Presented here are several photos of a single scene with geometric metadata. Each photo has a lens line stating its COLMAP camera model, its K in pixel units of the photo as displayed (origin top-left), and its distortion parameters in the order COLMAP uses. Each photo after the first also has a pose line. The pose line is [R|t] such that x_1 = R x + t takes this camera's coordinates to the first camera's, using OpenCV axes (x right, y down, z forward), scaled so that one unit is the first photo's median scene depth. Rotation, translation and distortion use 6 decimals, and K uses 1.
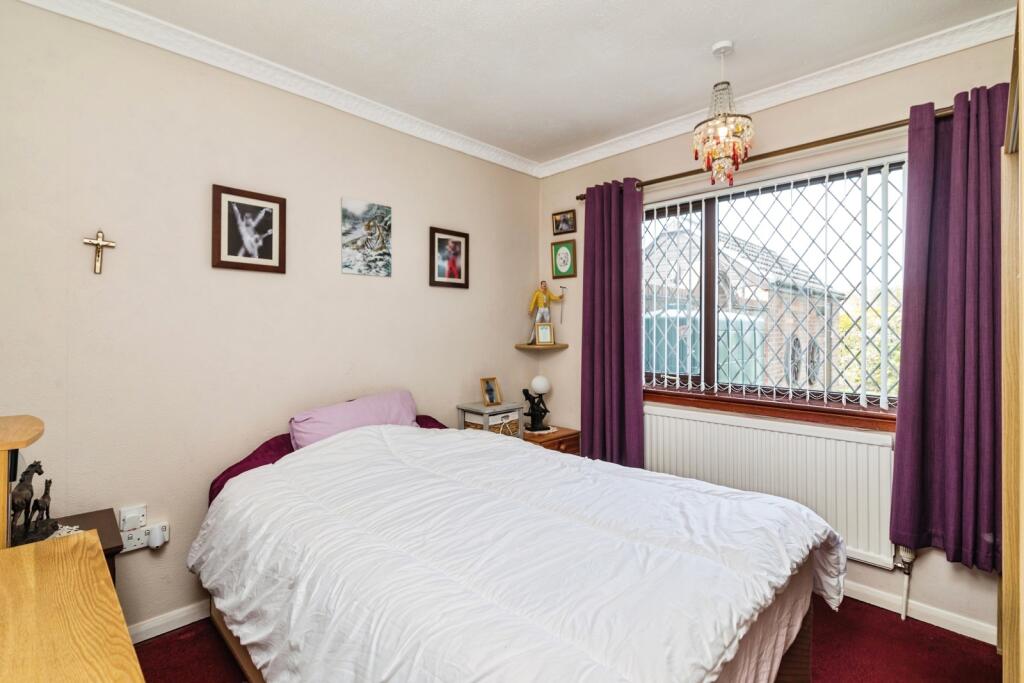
lens RADIAL K [[474.8, 0, 512.0], [0, 474.8, 341.5], [0, 0, 1]] dist [-0.000228, -0.000032]
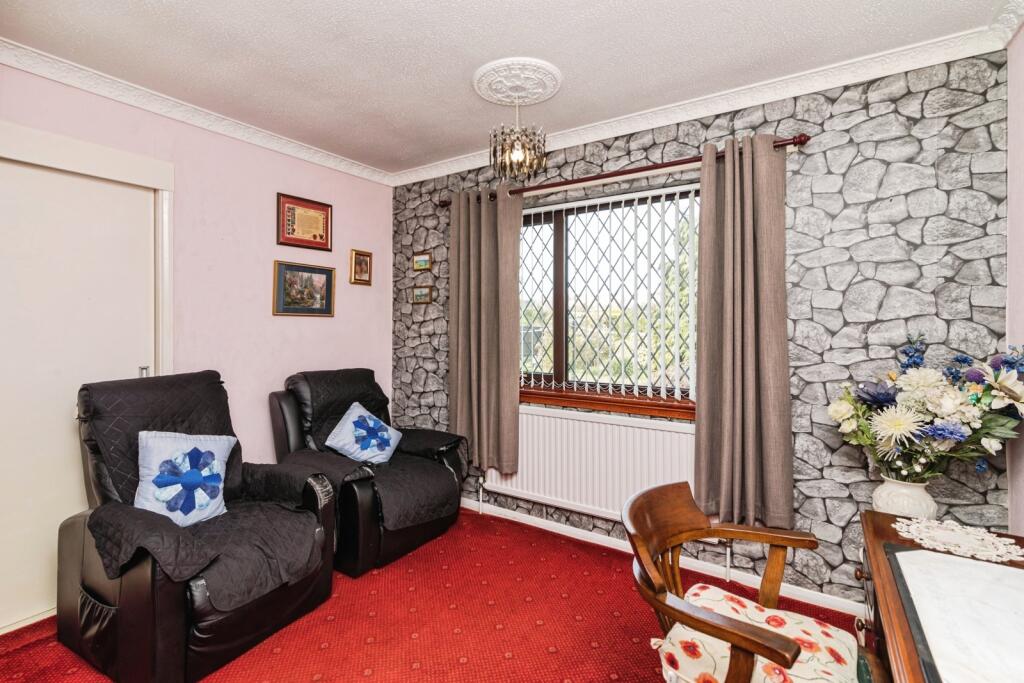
lens RADIAL K [[498.9, 0, 512.0], [0, 498.9, 341.5], [0, 0, 1]] dist [-0.000116, -0.000023]
pose [[0.981236, -0.001130, 0.192807, 0.096204], [0.001970, 0.999989, -0.004164, 0.001479], [-0.192800, 0.004466, 0.981228, -0.096199]]
